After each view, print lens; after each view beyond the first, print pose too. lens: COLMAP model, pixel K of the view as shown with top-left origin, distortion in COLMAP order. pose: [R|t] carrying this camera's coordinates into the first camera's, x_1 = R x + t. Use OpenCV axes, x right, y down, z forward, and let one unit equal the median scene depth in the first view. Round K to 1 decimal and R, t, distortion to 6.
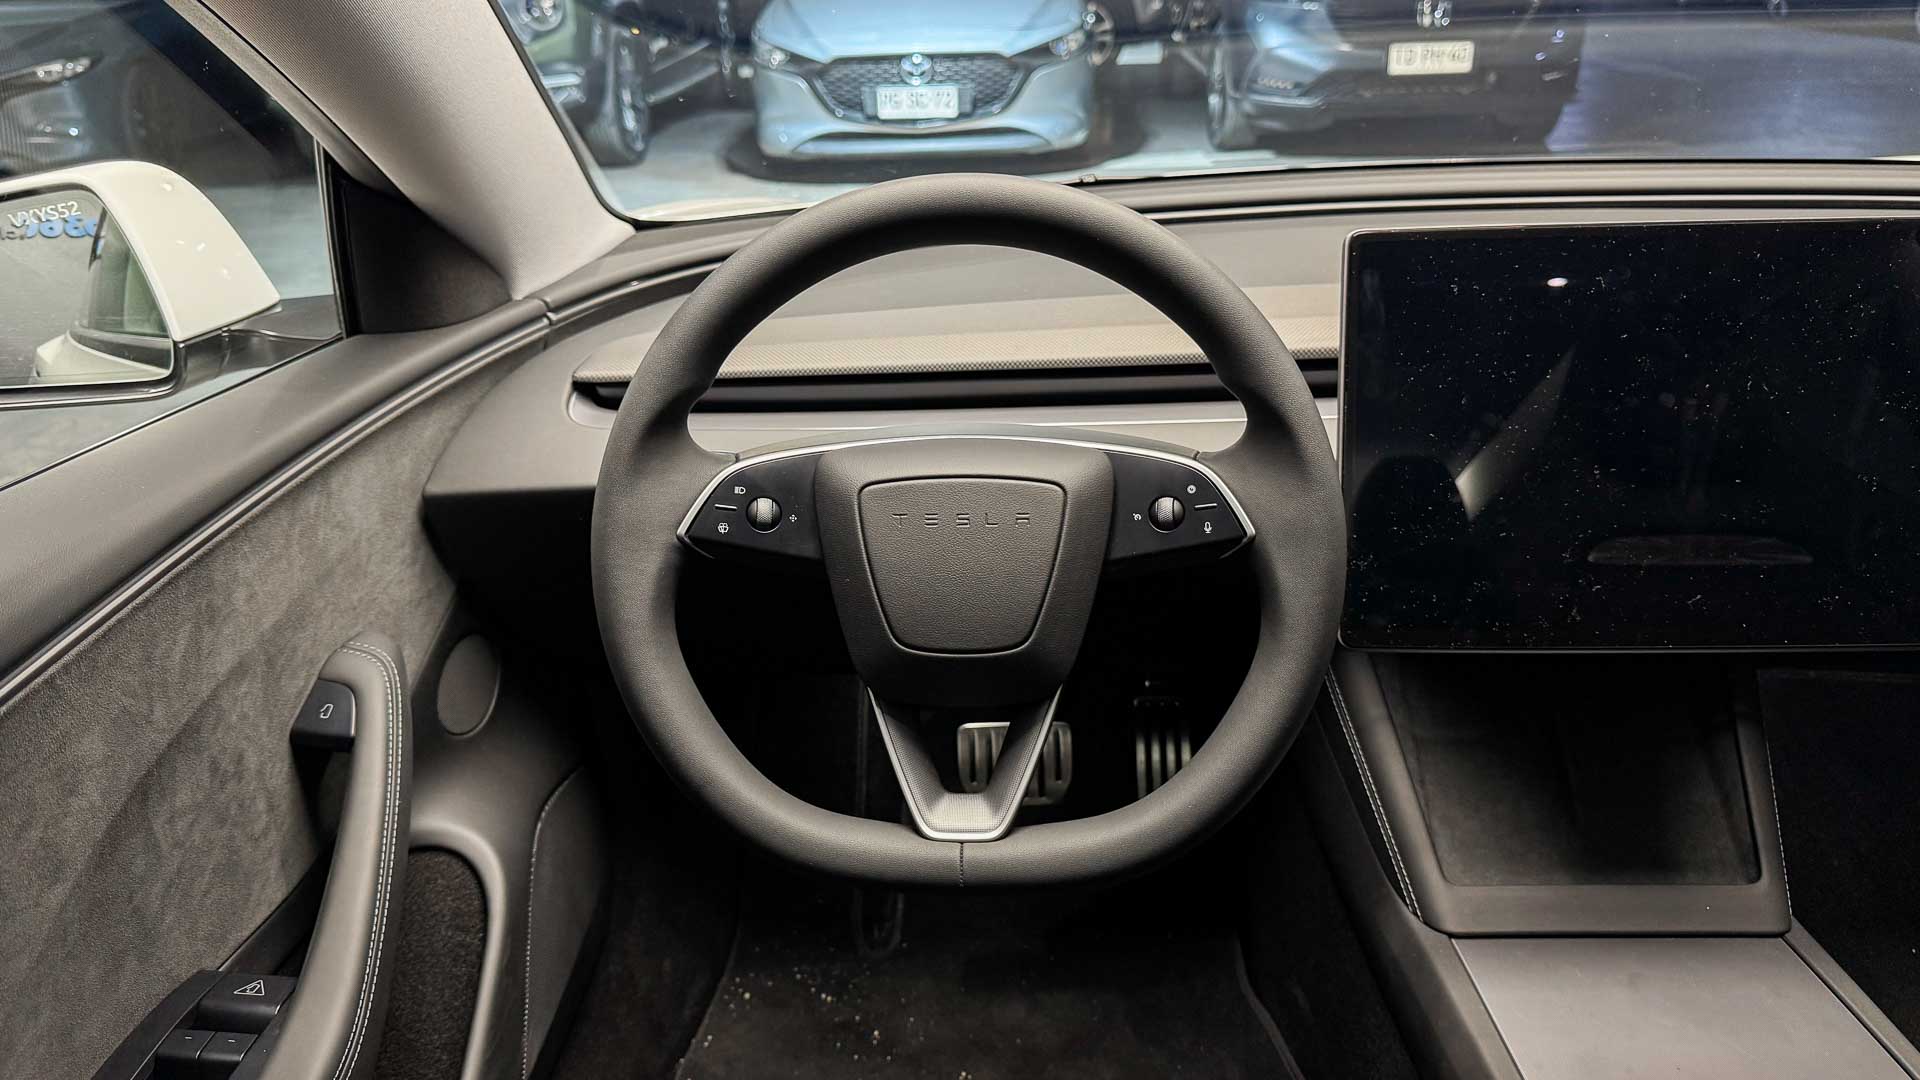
lens RADIAL K [[1446.7, 0, 911.7], [0, 1446.7, 535.1], [0, 0, 1]] dist [0.035297, 0.004273]
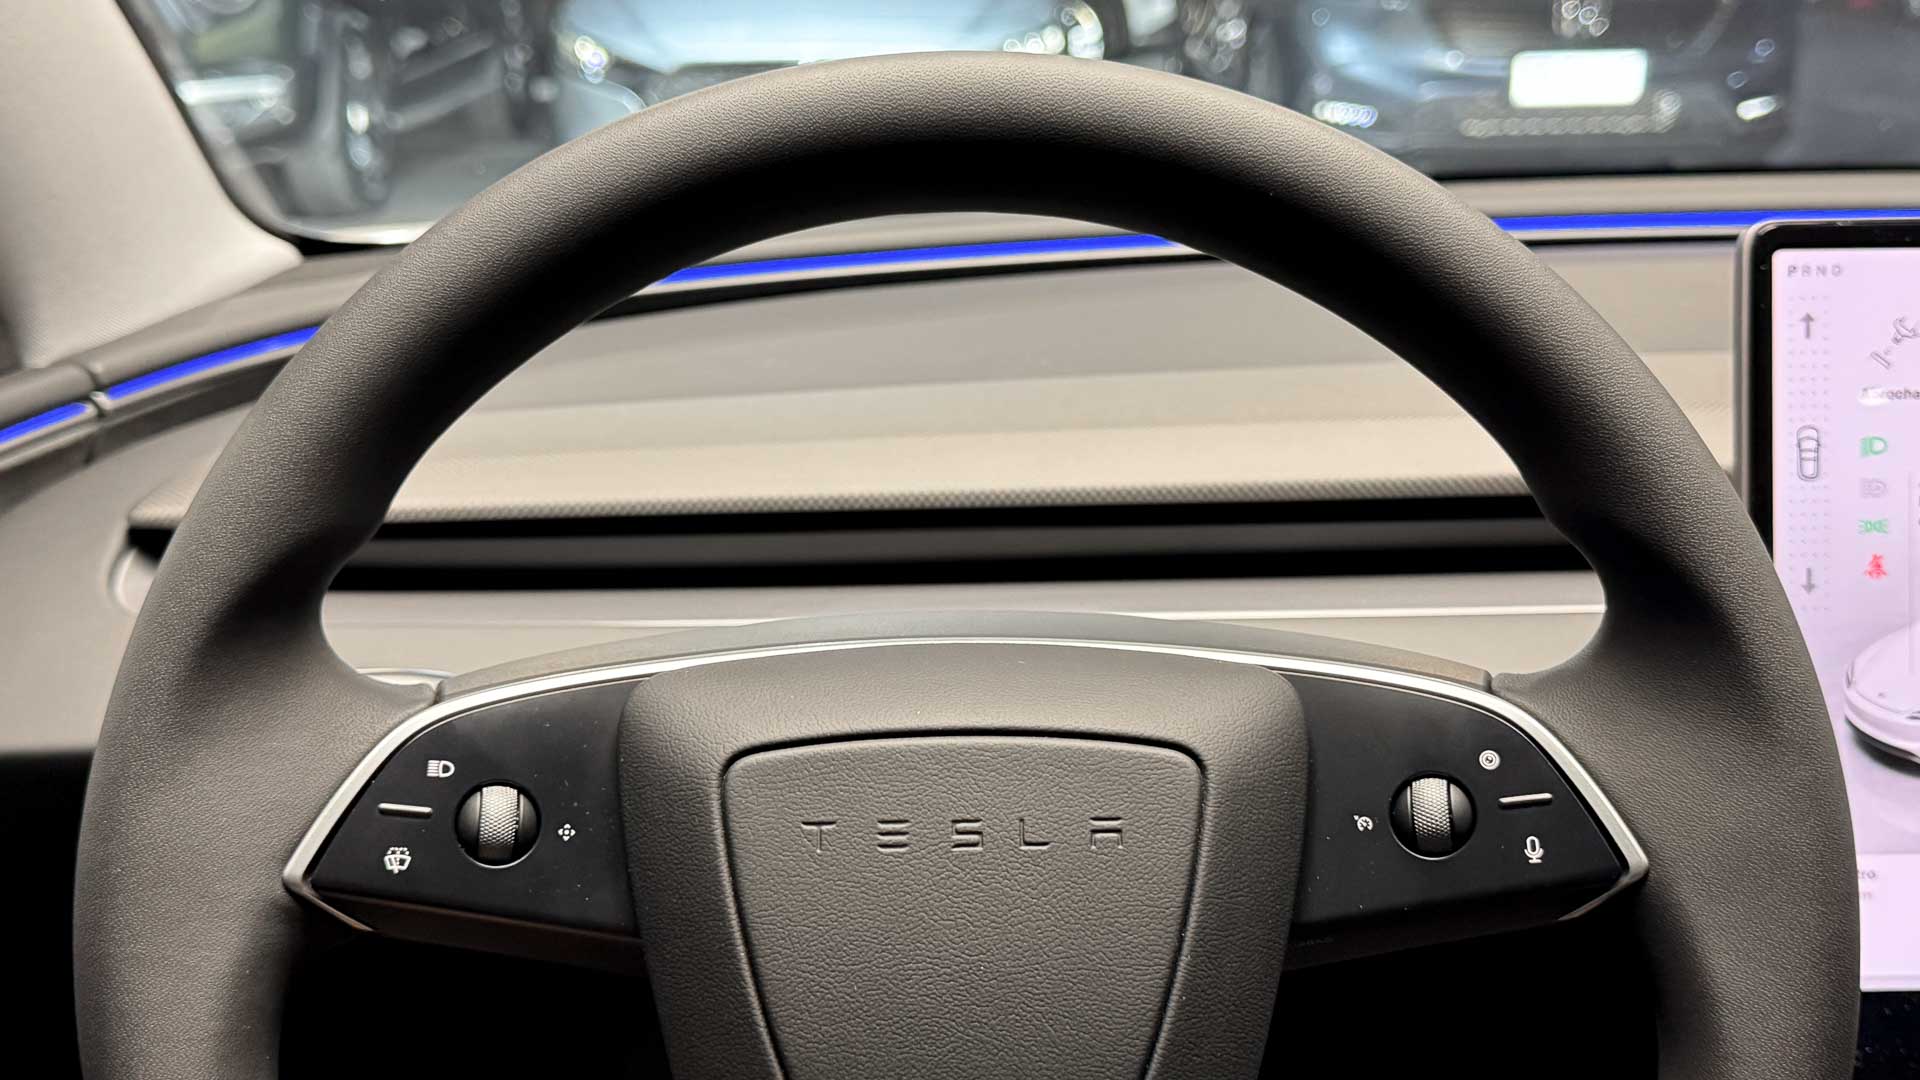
lens RADIAL K [[2156.9, 0, 960.0], [0, 2156.9, 540.0], [0, 0, 1]] dist [0.189412, -0.575714]
pose [[0.997094, 0.000379, 0.076178, -0.010310], [0.007980, 0.993966, -0.109400, -0.017711], [-0.075760, 0.109690, 0.991074, 0.232256]]
